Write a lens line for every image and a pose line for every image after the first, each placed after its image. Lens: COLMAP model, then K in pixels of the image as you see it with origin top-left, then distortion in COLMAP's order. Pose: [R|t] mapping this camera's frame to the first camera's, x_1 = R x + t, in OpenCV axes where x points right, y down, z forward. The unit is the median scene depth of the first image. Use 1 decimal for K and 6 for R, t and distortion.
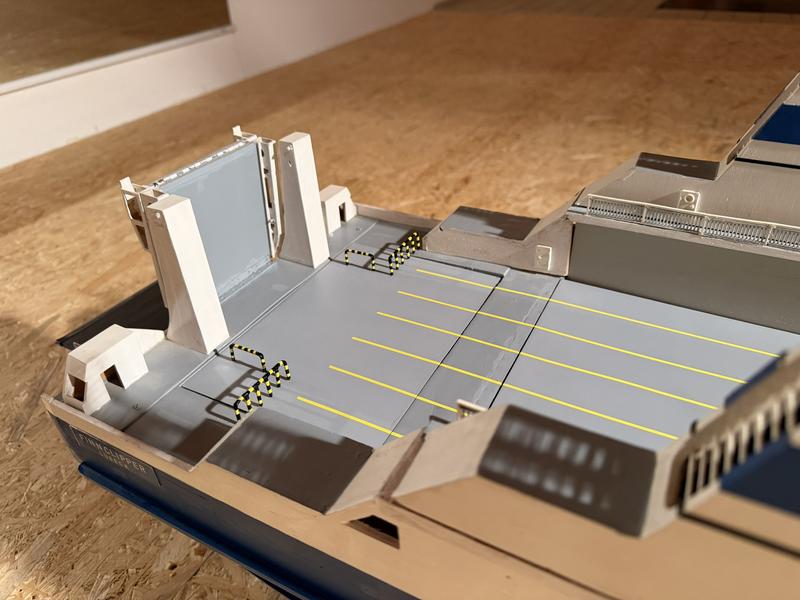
lens RADIAL K [[581.3, 0, 400.0], [0, 581.3, 300.0], [0, 0, 1]] dist [0.001620, -0.006498]
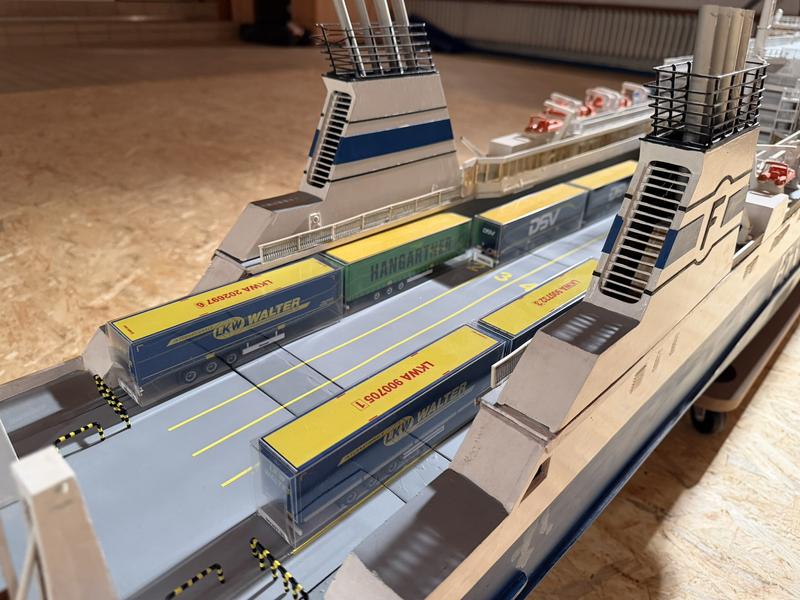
lens RADIAL K [[581.3, 0, 400.0], [0, 581.3, 300.0], [0, 0, 1]] dist [0.001620, -0.006498]
pose [[0.257640, -0.405462, 0.877053, -0.608286], [0.495112, 0.834874, 0.240520, -0.219034], [-0.829751, 0.372272, 0.415845, 0.325587]]
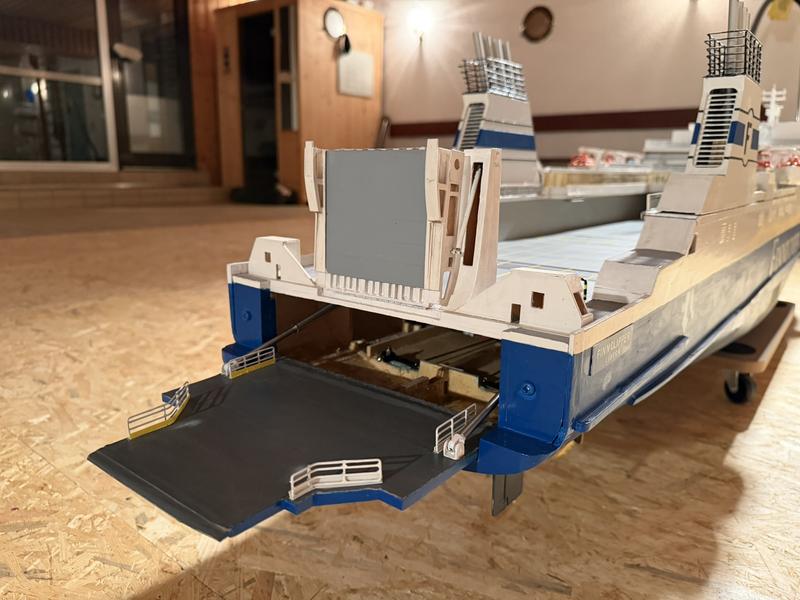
lens RADIAL K [[584.9, 0, 400.2], [0, 584.9, 312.2], [0, 0, 1]] dist [-0.001282, -0.003884]
pose [[0.187564, -0.178213, 0.965950, -1.106301], [0.525570, 0.848998, 0.054583, -0.078288], [-0.829817, 0.497436, 0.252905, 0.690652]]
